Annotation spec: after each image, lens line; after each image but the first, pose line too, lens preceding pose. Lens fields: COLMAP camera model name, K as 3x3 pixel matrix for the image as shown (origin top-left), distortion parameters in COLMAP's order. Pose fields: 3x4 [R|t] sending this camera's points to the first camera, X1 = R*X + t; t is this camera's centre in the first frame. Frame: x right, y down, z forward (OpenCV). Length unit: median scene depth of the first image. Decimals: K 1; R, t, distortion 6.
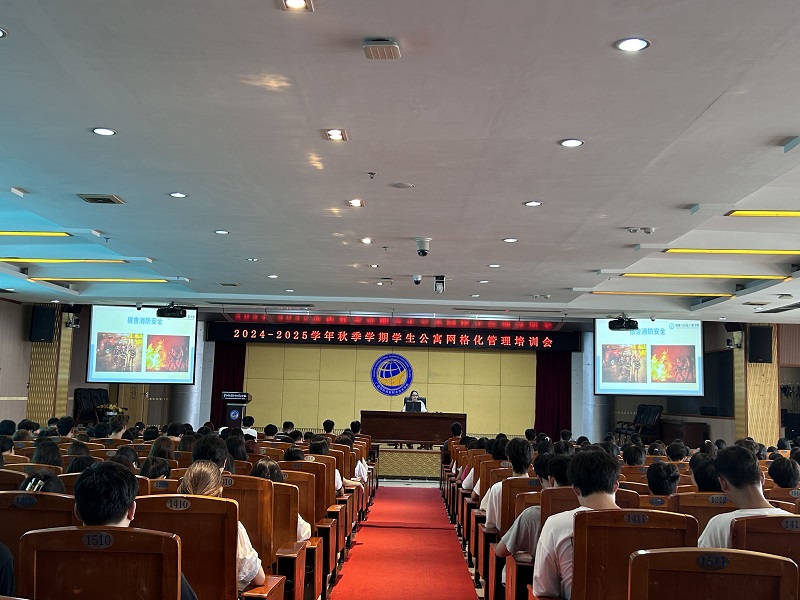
lens RADIAL K [[895.4, 0, 400.0], [0, 895.4, 300.0], [0, 0, 1]] dist [0.190701, -0.508471]
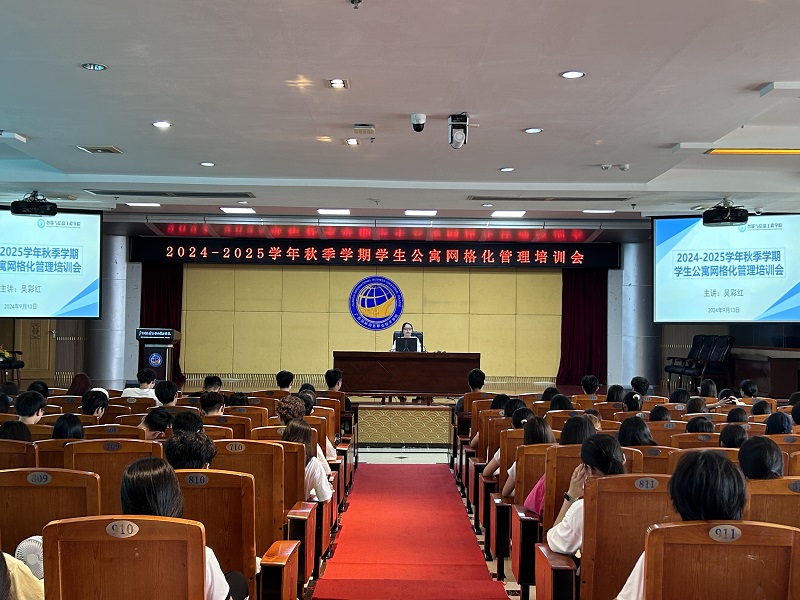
lens RADIAL K [[895.4, 0, 400.0], [0, 895.4, 300.0], [0, 0, 1]] dist [0.190701, -0.508471]
pose [[0.999720, -0.016348, 0.017095, -0.001856], [0.015056, 0.997208, 0.073144, 0.026625], [-0.018243, -0.072866, 0.997175, 0.251278]]
